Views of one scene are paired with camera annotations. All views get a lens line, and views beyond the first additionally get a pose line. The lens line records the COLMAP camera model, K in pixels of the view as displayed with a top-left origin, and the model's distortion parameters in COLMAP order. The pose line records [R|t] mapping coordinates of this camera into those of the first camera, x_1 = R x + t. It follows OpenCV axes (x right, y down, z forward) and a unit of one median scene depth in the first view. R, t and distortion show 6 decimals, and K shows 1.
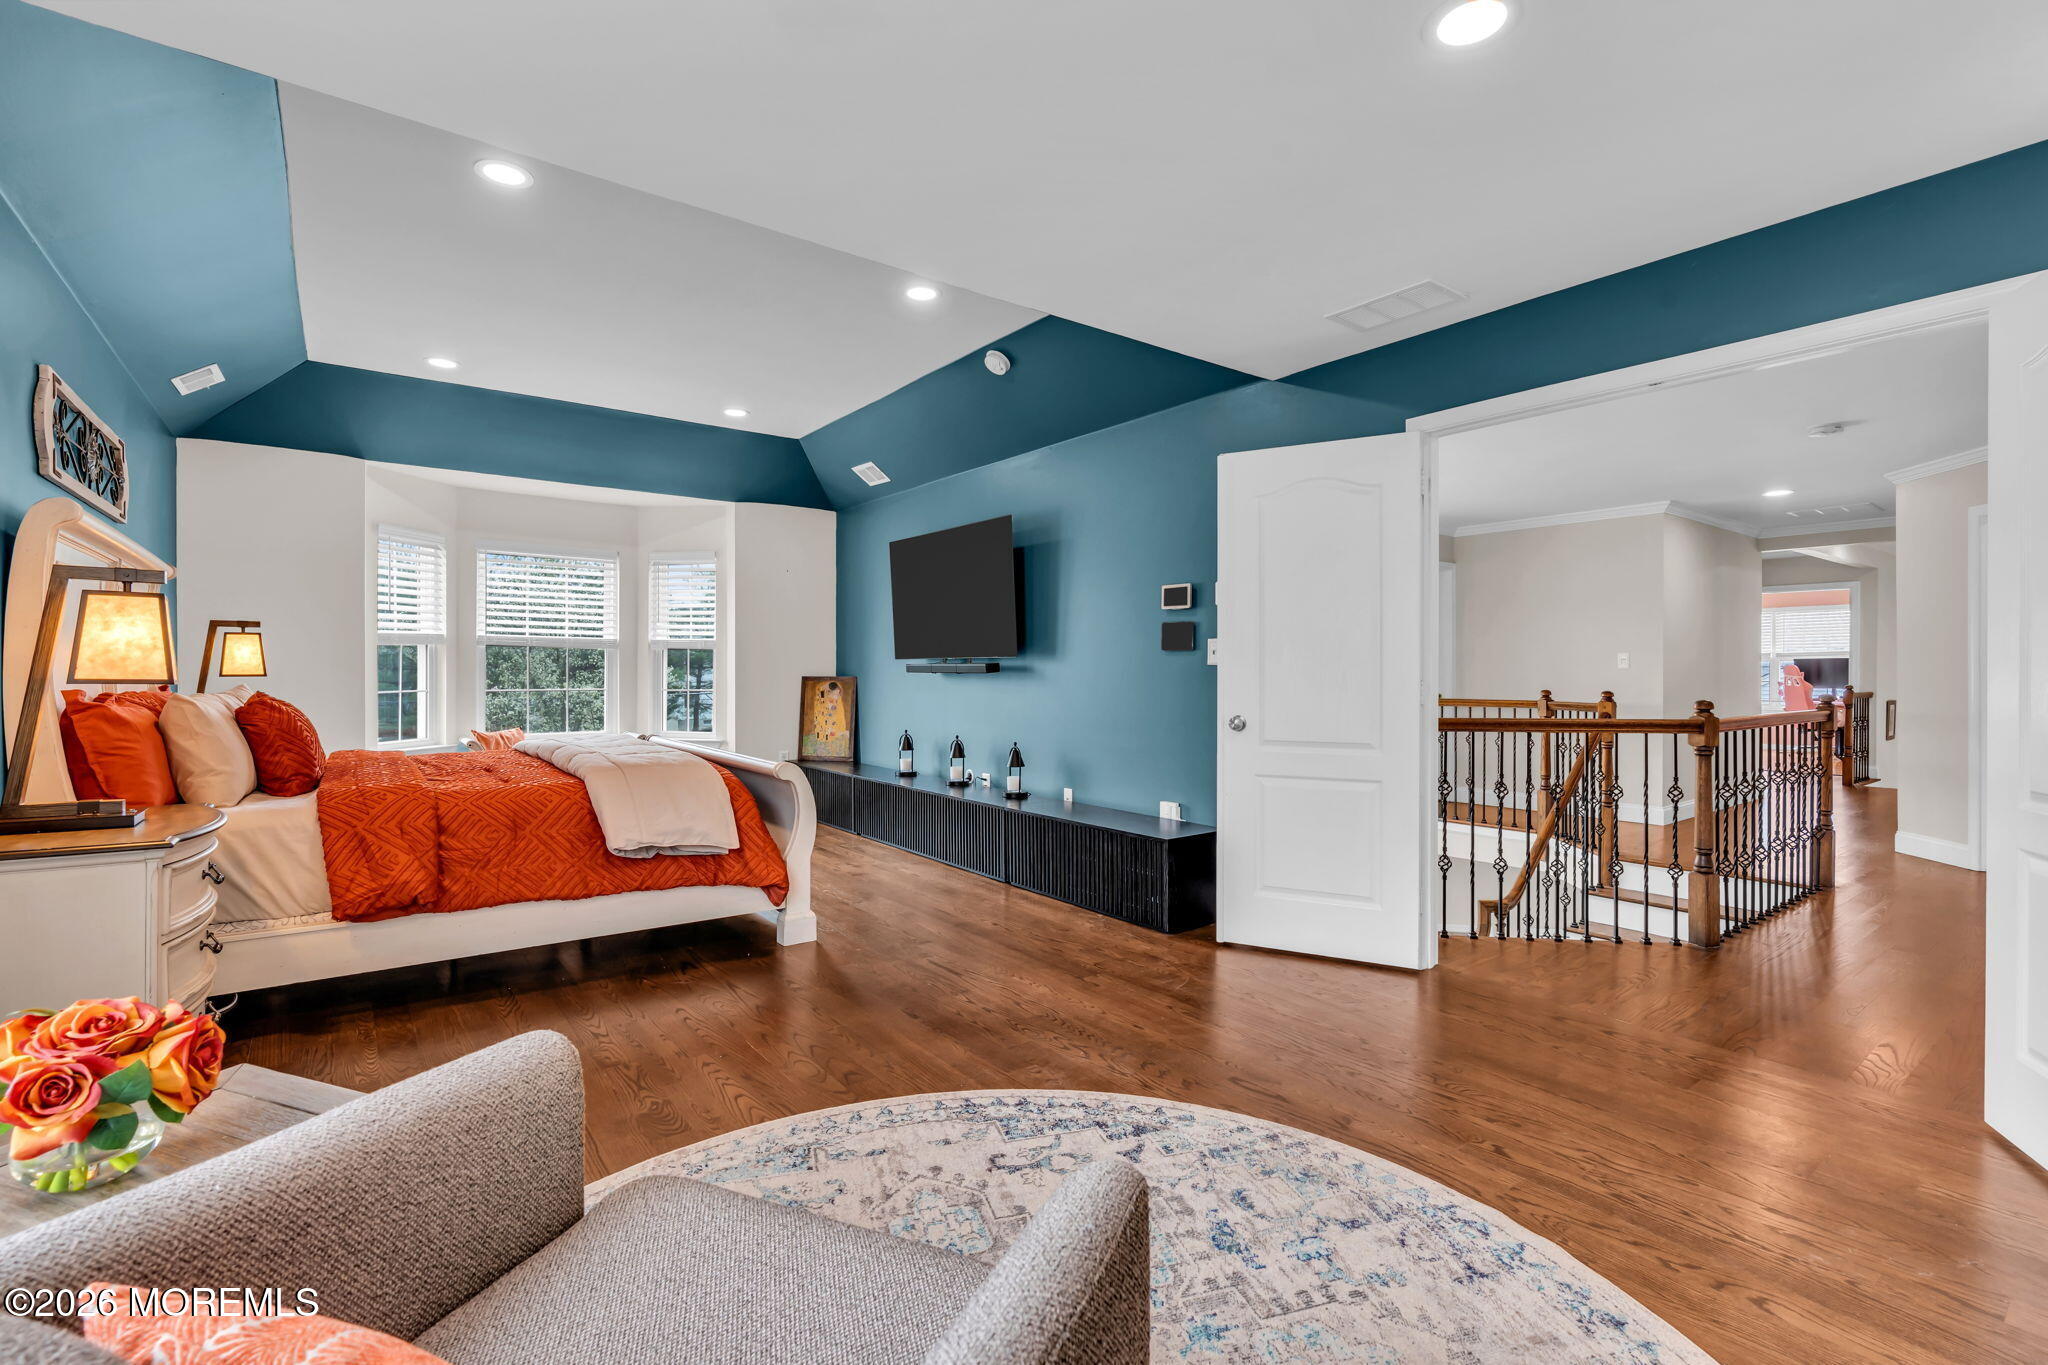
lens RADIAL K [[912.4, 0, 1019.1], [0, 912.4, 677.4], [0, 0, 1]] dist [-0.004170, 0.000669]
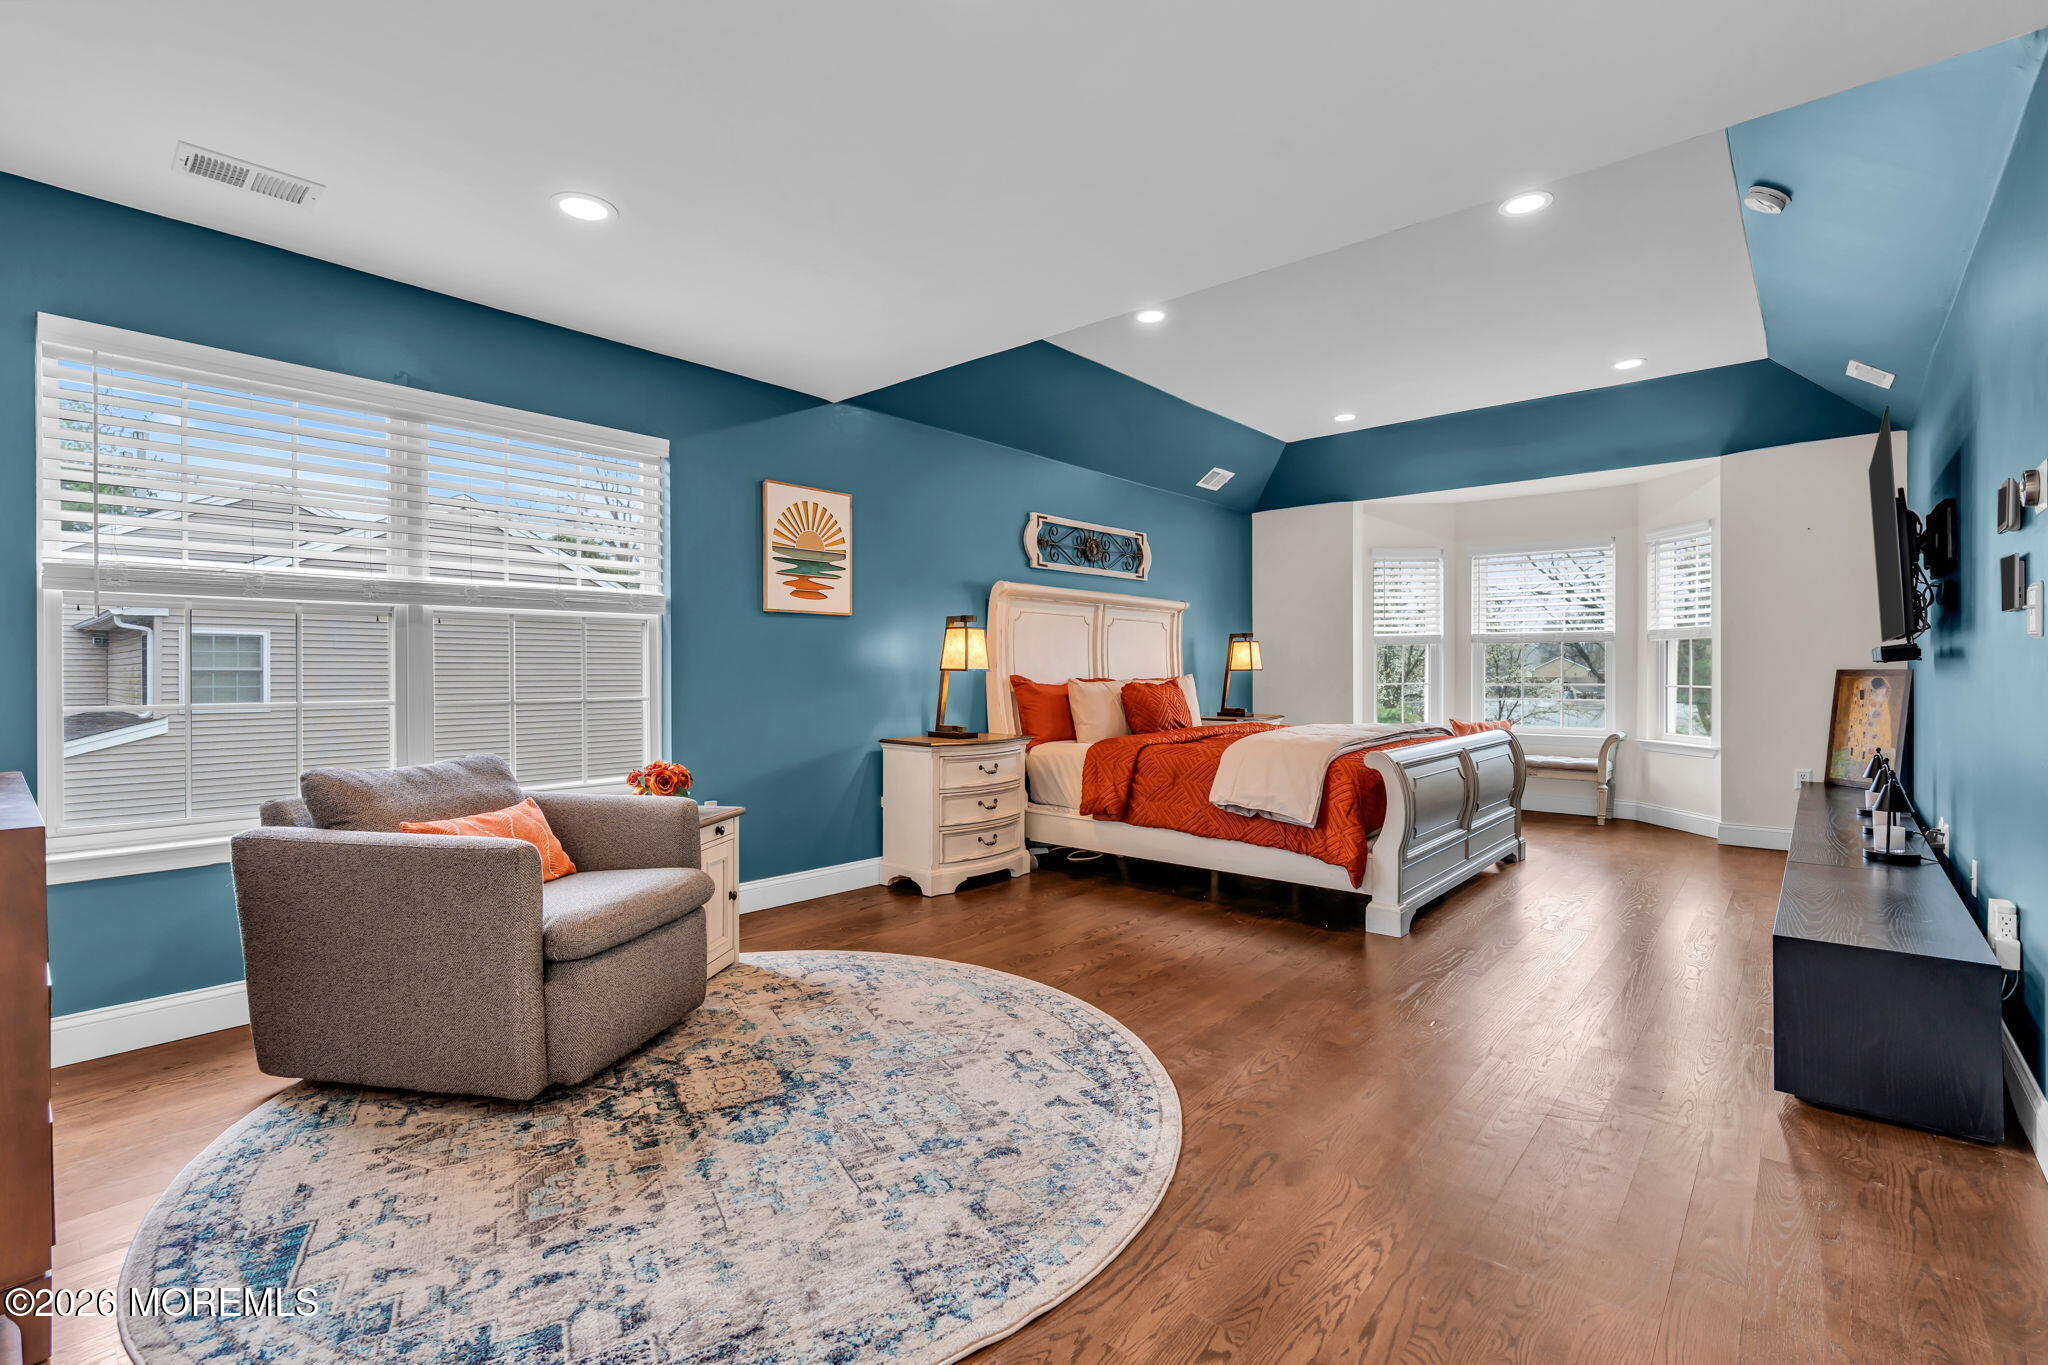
lens RADIAL K [[912.4, 0, 1020.8], [0, 912.4, 684.6], [0, 0, 1]] dist [-0.004170, 0.000669]
pose [[0.212718, 0.008932, -0.977073, 0.972946], [-0.001978, 0.999960, 0.008711, 0.017036], [0.977112, 0.000080, 0.212727, 0.607965]]
